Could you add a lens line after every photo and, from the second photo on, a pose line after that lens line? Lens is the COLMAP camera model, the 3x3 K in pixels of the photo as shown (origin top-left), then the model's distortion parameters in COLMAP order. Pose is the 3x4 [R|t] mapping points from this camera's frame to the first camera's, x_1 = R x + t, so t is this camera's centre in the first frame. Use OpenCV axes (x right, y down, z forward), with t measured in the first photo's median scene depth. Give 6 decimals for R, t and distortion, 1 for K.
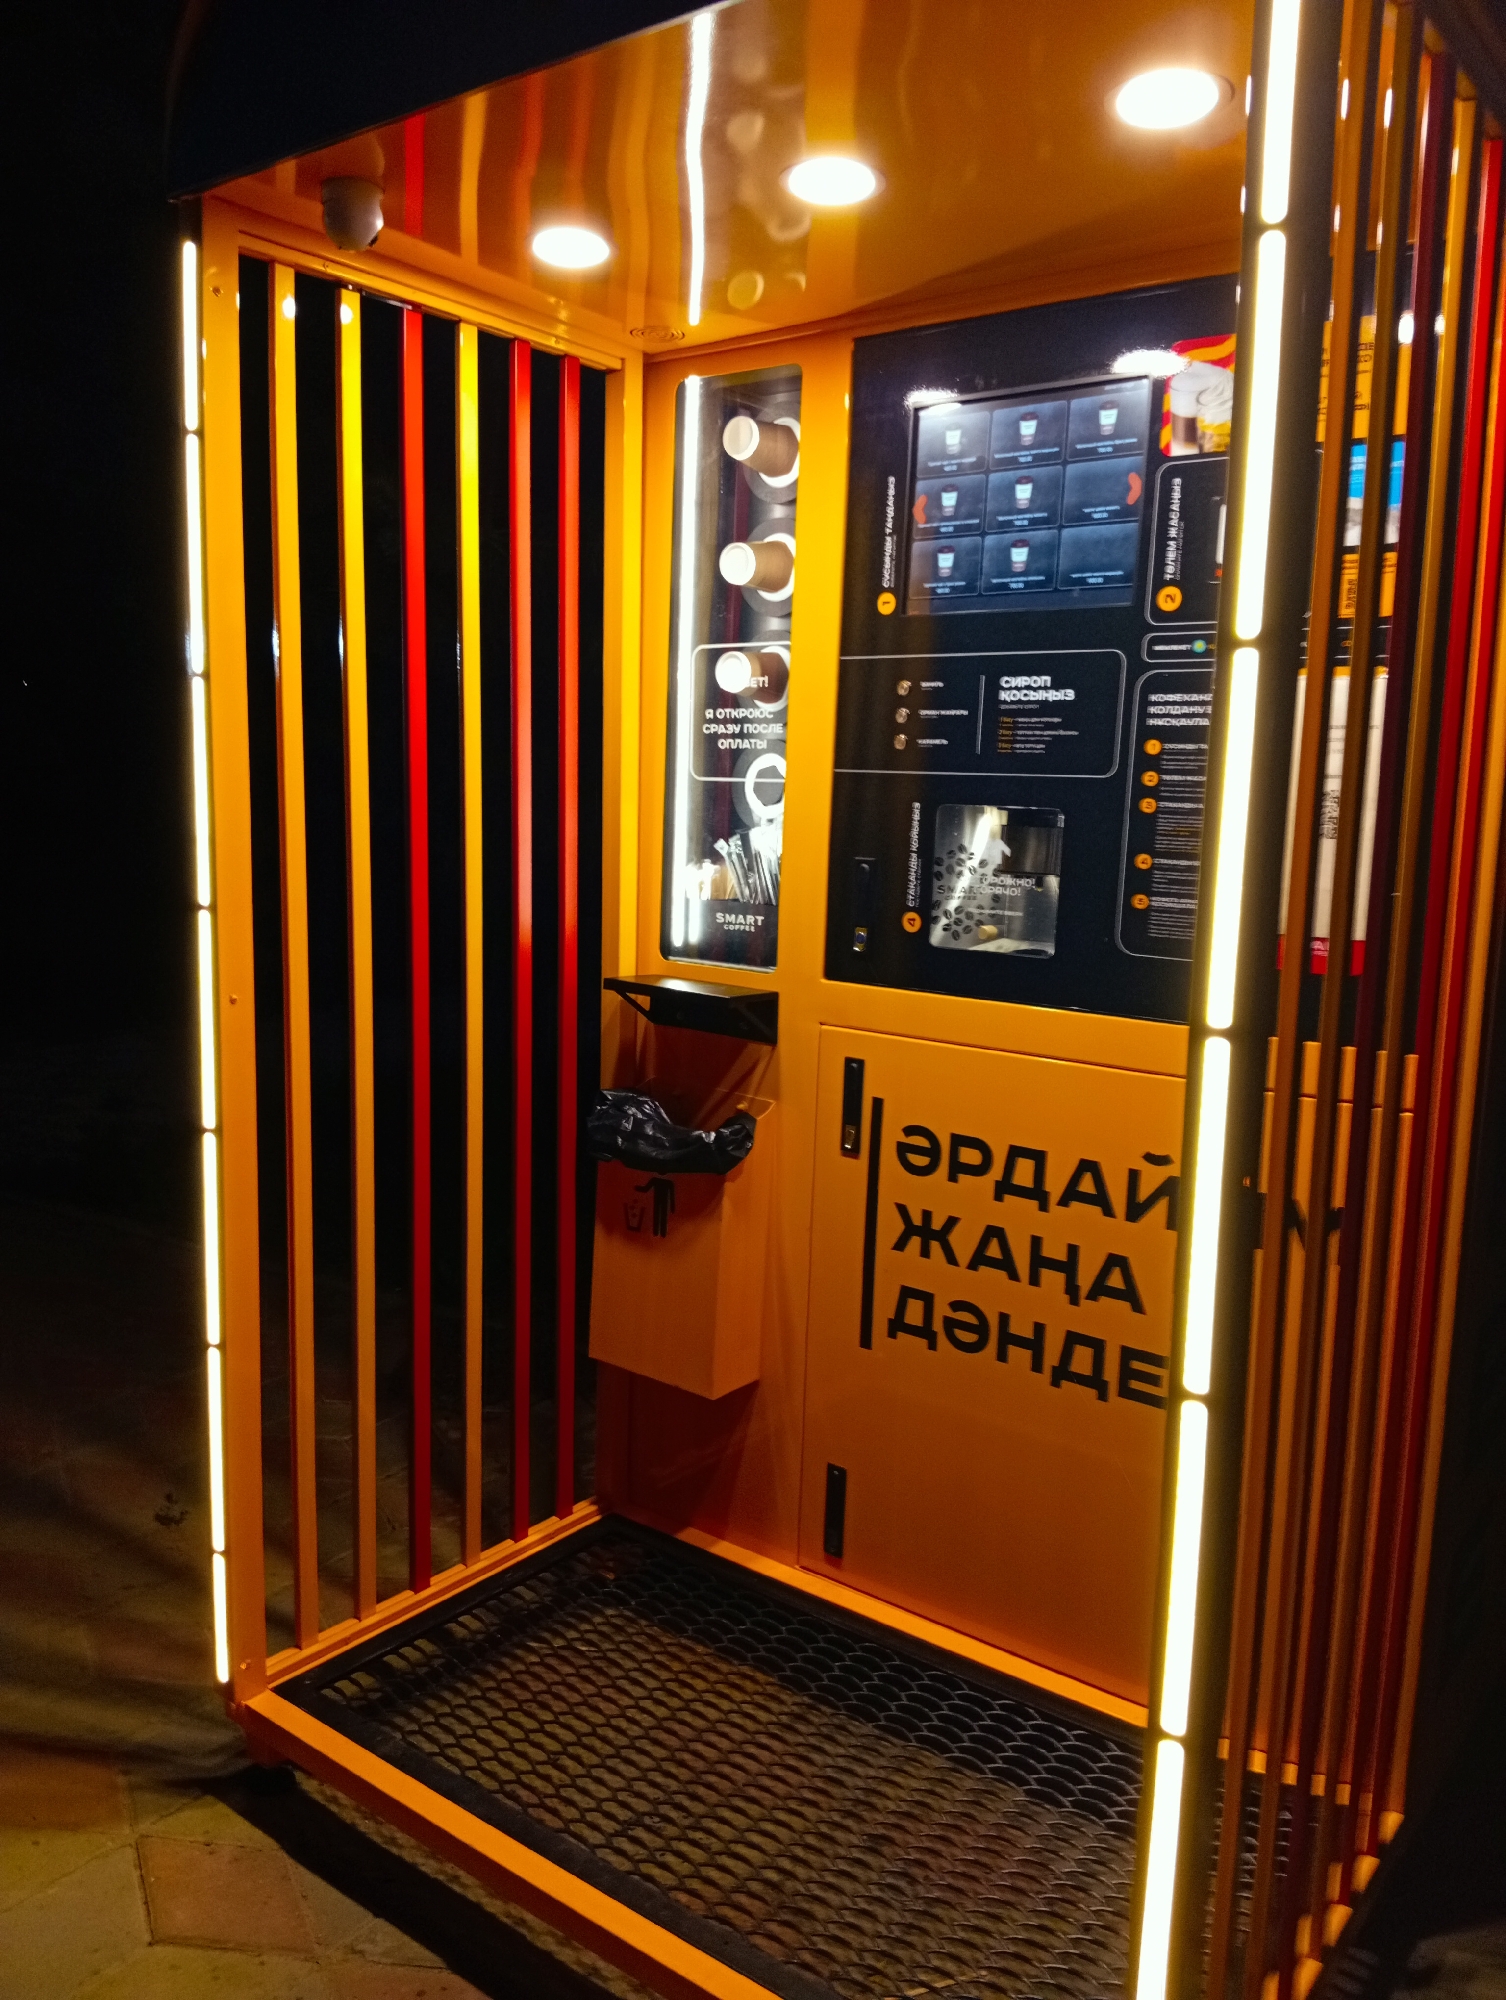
lens RADIAL K [[1546.3, 0, 719.3], [0, 1546.3, 1007.8], [0, 0, 1]] dist [0.050404, -0.011936]
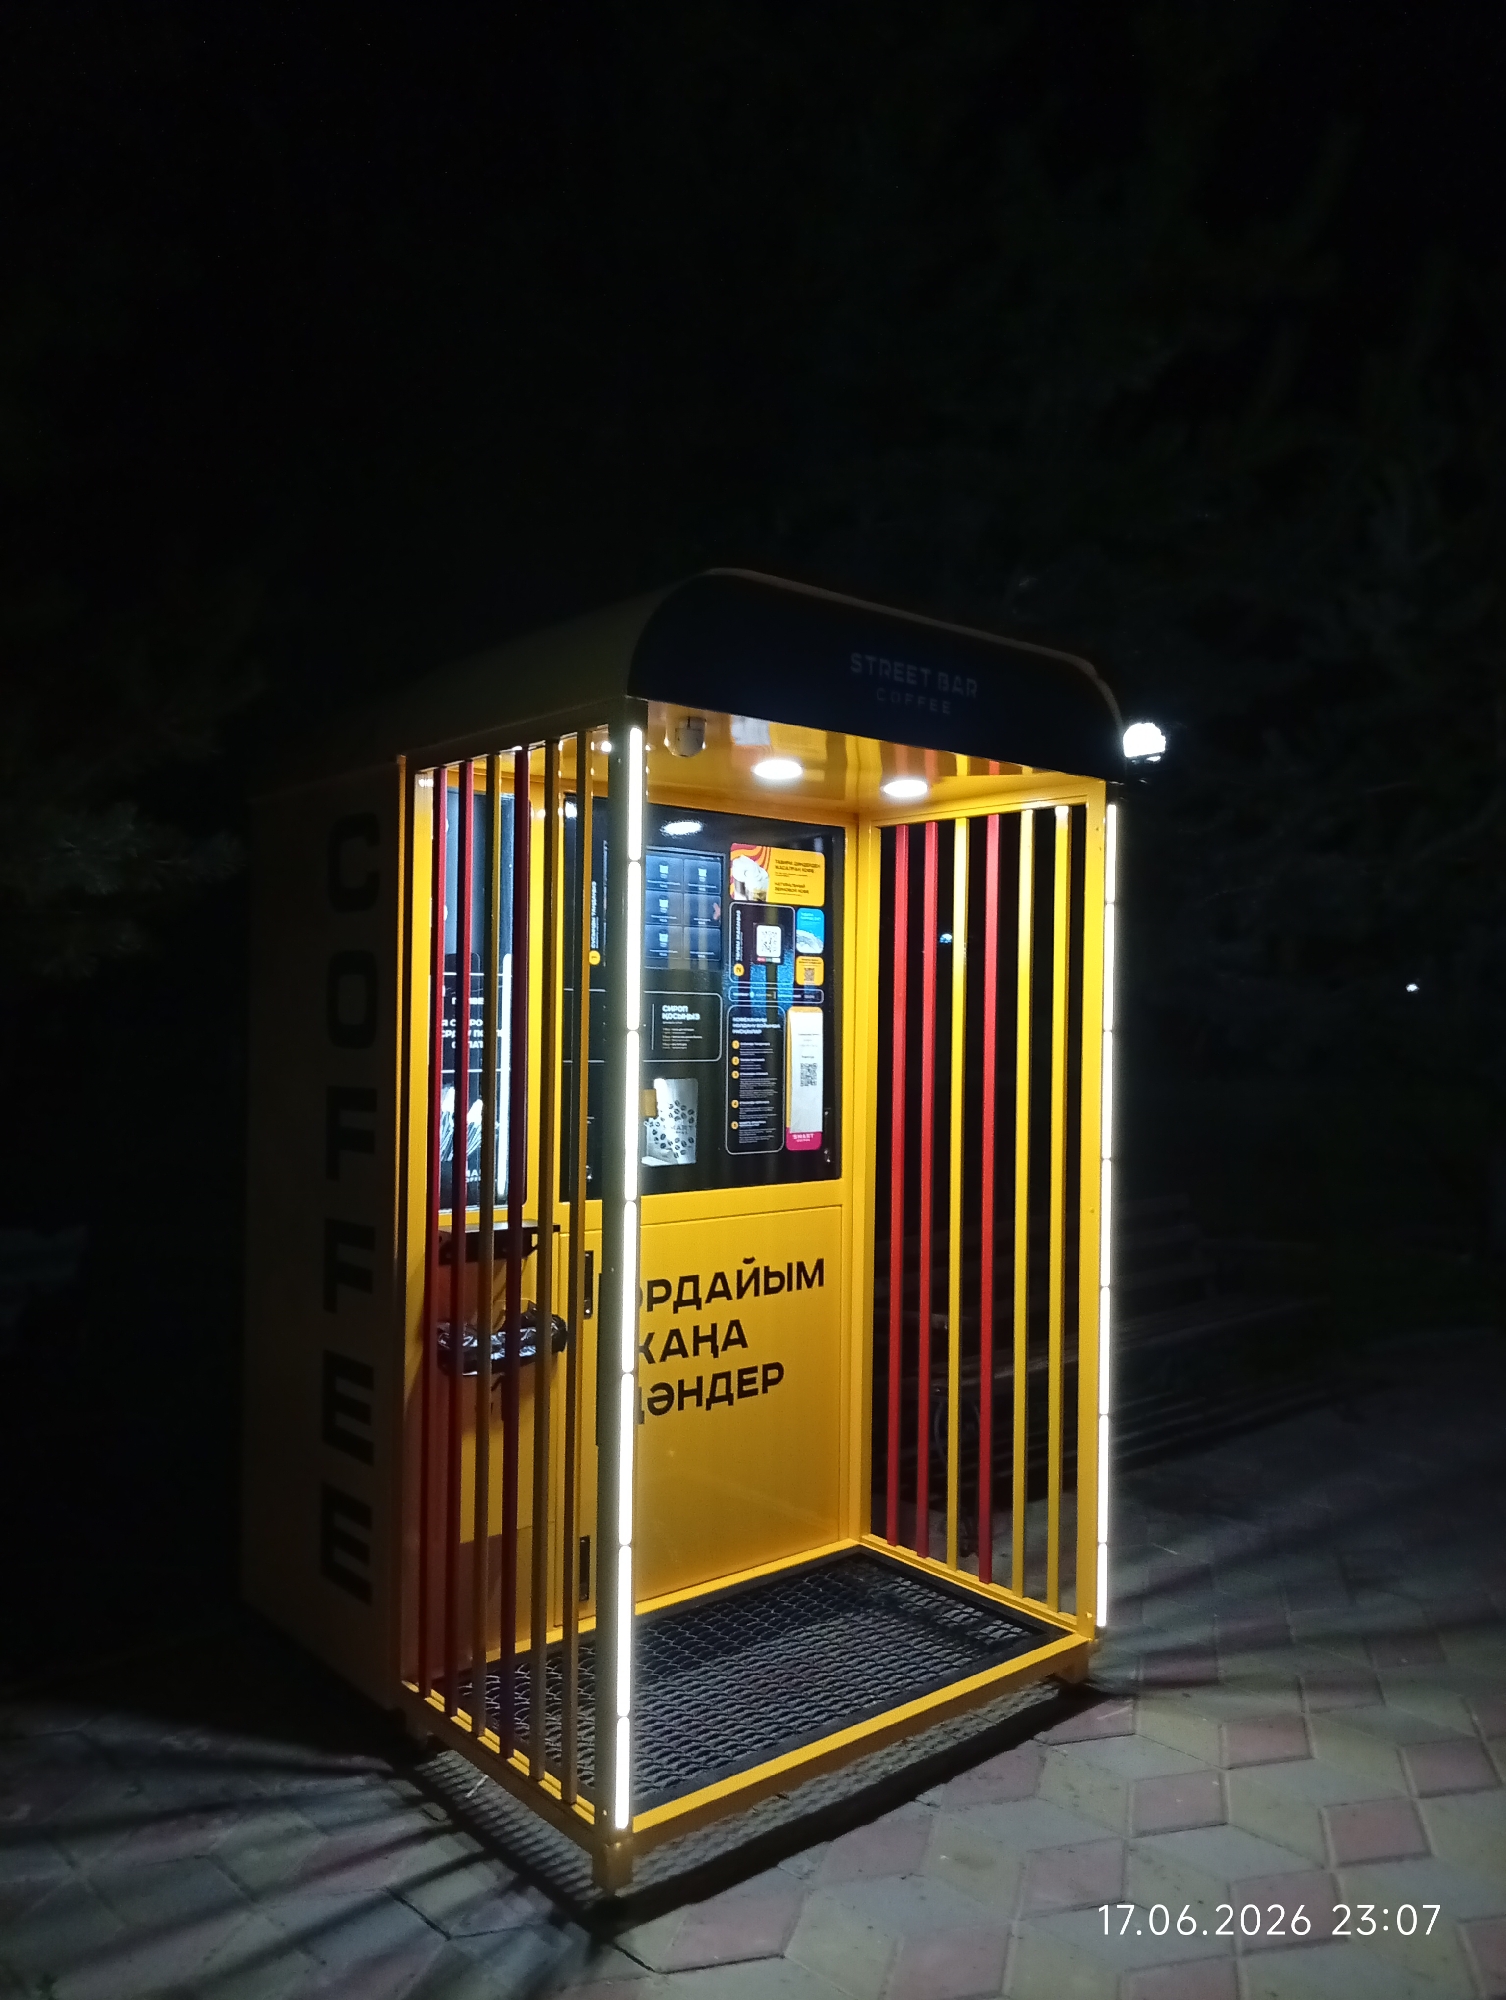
lens RADIAL K [[1546.3, 0, 746.7], [0, 1546.3, 1001.1], [0, 0, 1]] dist [0.050404, -0.011936]
pose [[0.185877, -0.022689, 0.982311, -1.497285], [0.137186, 0.990541, -0.003079, -0.200850], [-0.972949, 0.135331, 0.187231, 0.587805]]
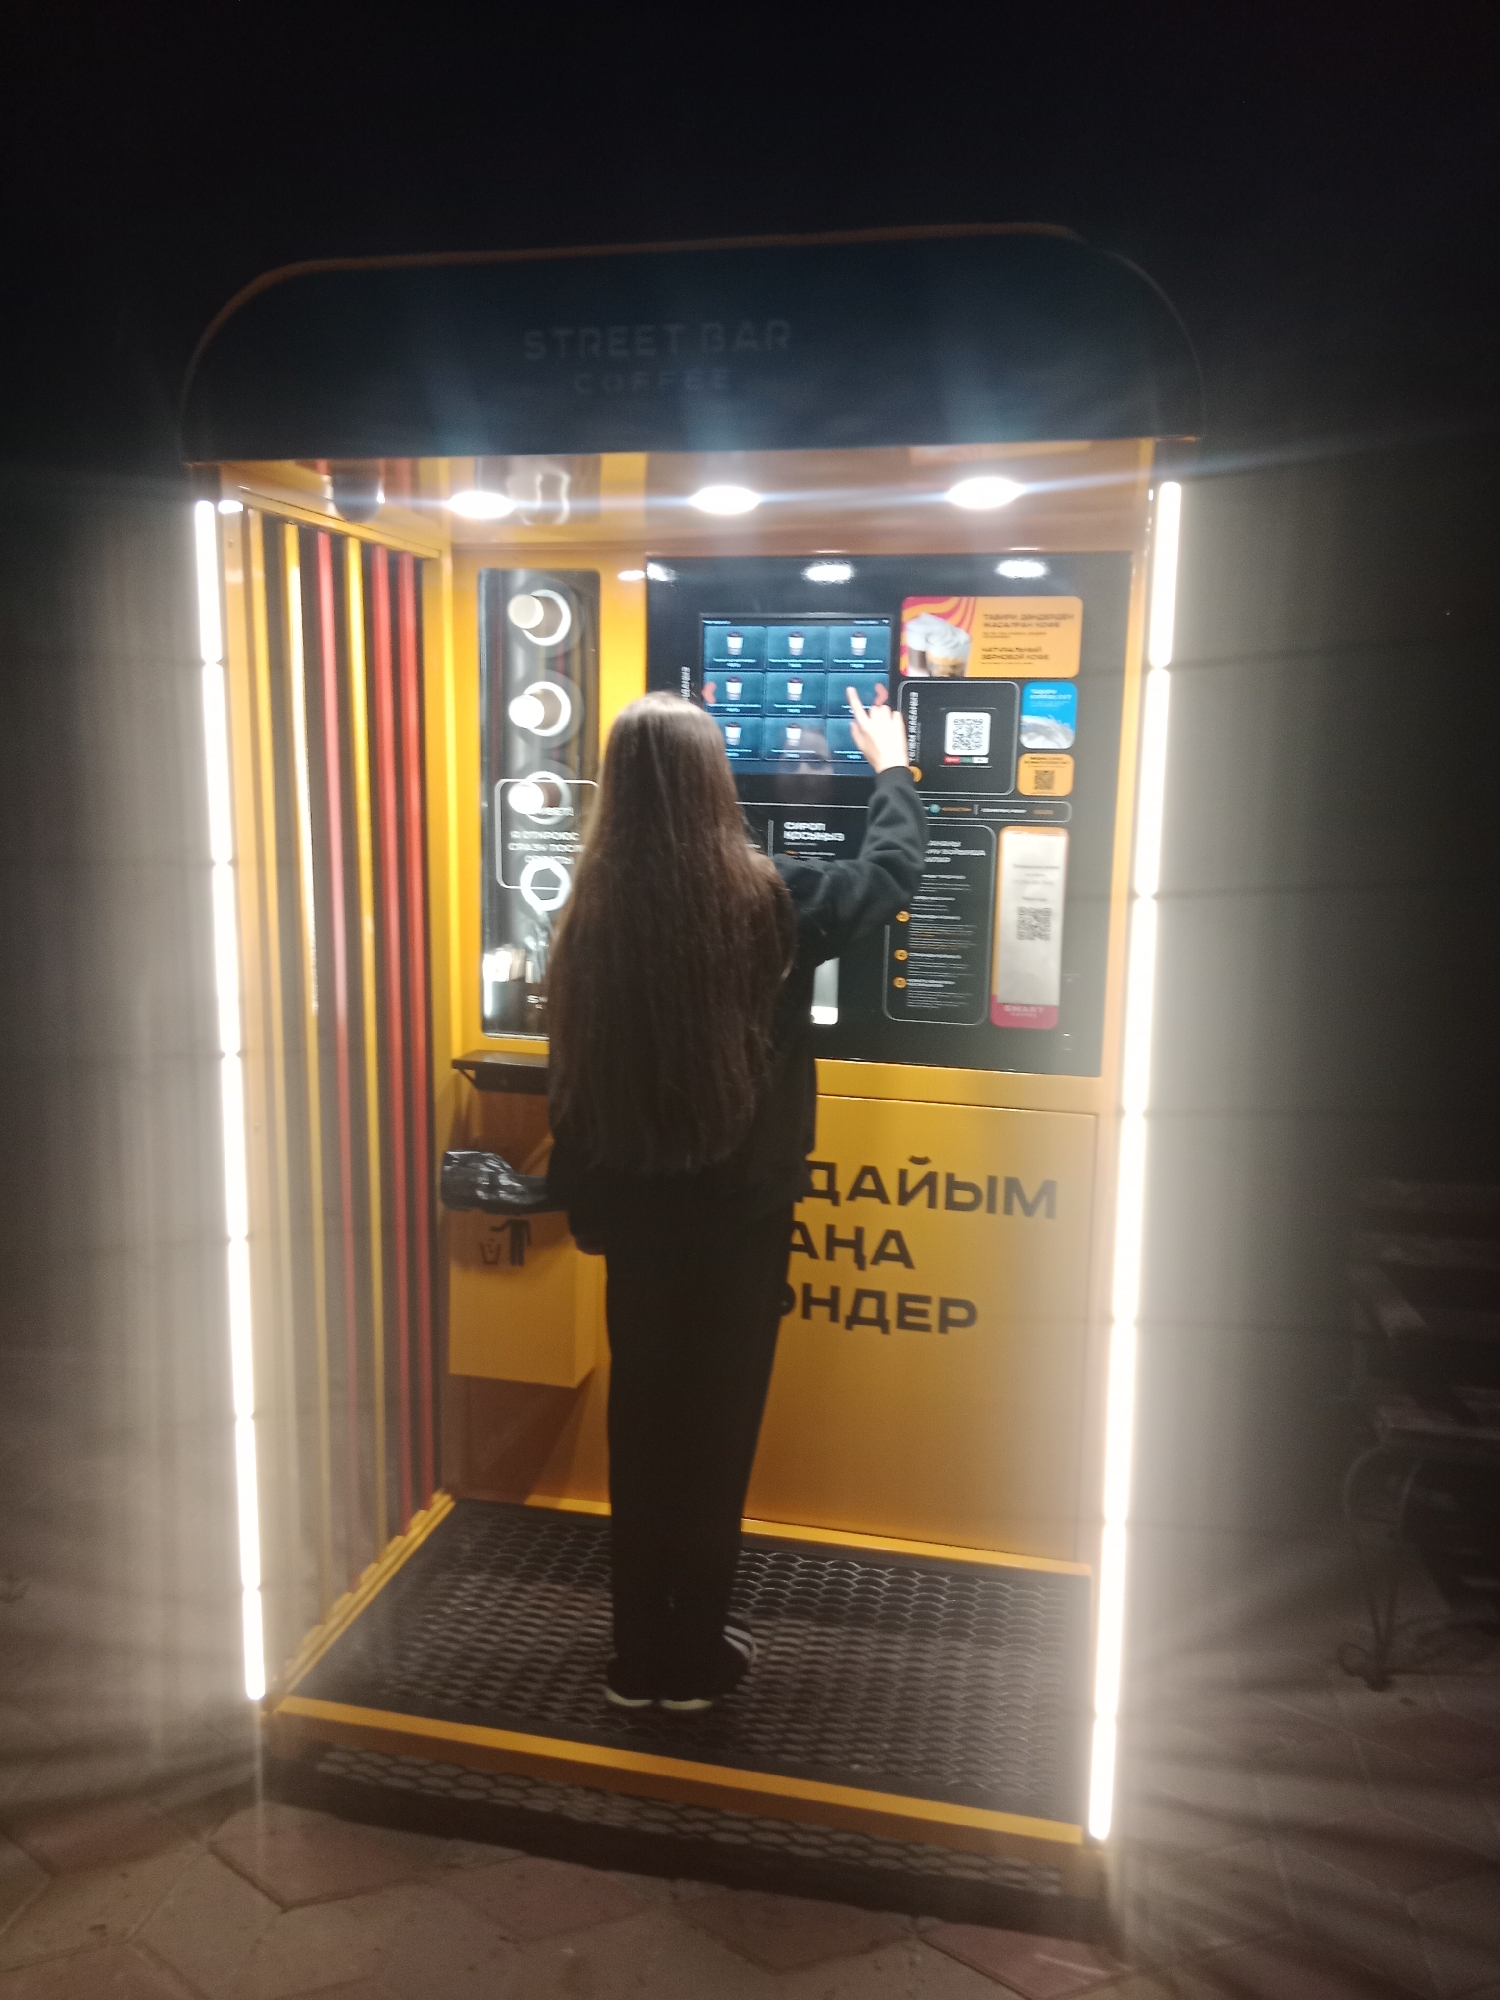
lens RADIAL K [[1520.7, 0, 705.4], [0, 1520.7, 1003.0], [0, 0, 1]] dist [0.040340, -0.010066]
pose [[0.908773, -0.085538, 0.408431, -0.441590], [0.073847, 0.996283, 0.044342, -0.119620], [-0.410706, -0.010135, 0.911712, -0.189313]]
